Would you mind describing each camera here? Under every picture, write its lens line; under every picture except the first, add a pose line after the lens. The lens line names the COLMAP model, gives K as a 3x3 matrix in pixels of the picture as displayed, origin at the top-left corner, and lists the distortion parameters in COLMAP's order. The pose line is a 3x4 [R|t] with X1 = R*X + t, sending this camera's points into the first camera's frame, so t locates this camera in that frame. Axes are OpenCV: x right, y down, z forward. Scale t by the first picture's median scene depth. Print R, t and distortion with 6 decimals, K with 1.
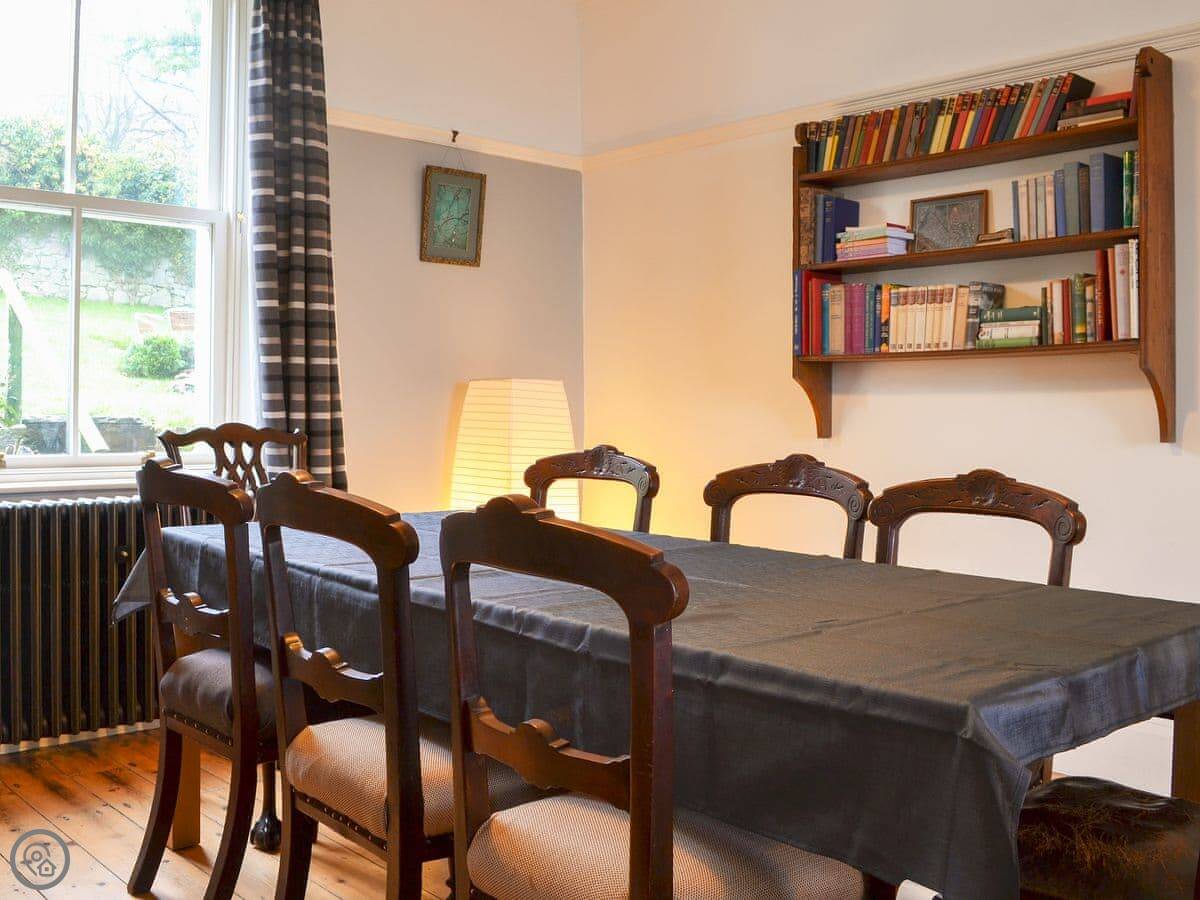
lens RADIAL K [[1208.0, 0, 600.0], [0, 1208.0, 450.0], [0, 0, 1]] dist [-0.135628, -0.009630]
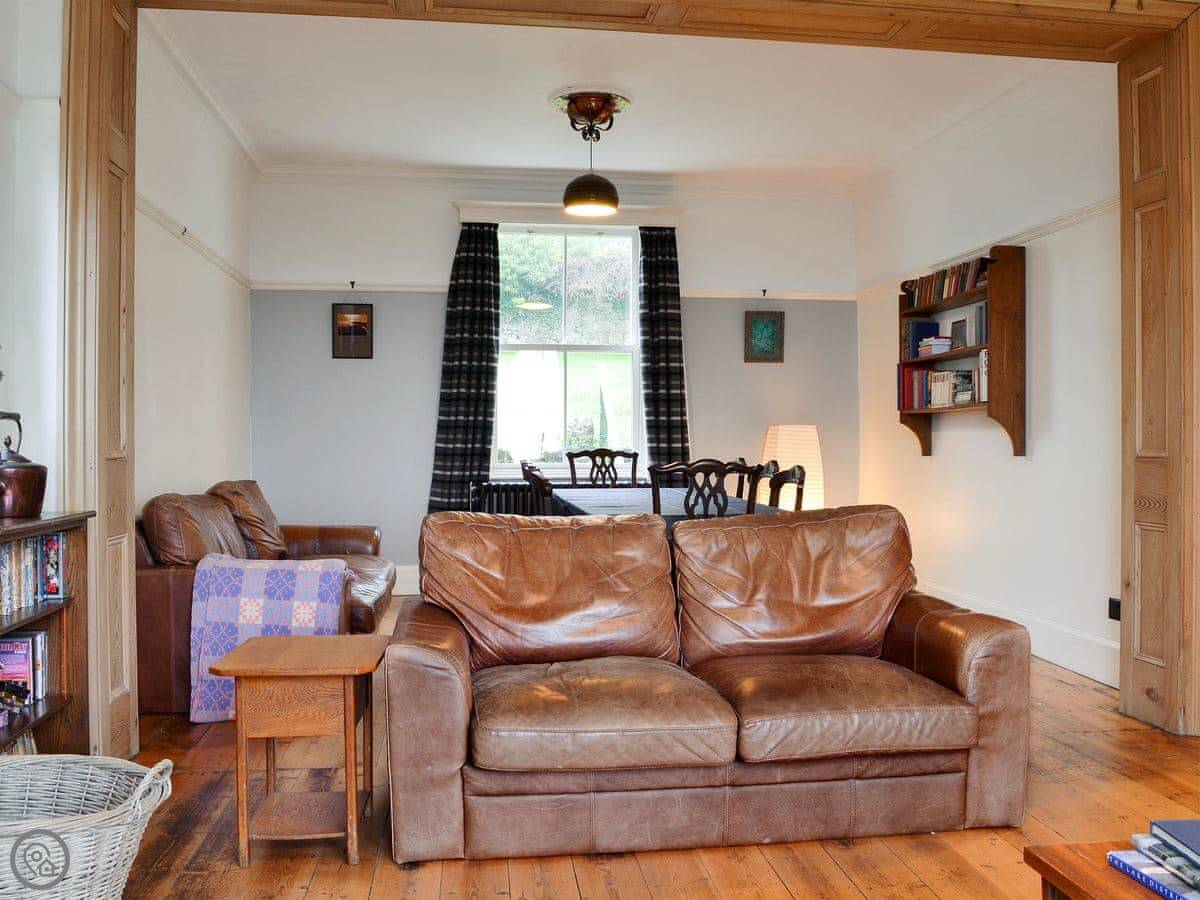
lens RADIAL K [[1101.4, 0, 600.0], [0, 1101.4, 450.0], [0, 0, 1]] dist [-0.090289, 0.005361]
pose [[0.834335, -0.005217, -0.551233, 0.702487], [-0.009468, 0.999672, -0.023792, 0.025612], [0.551176, 0.025070, 0.834012, -0.637255]]
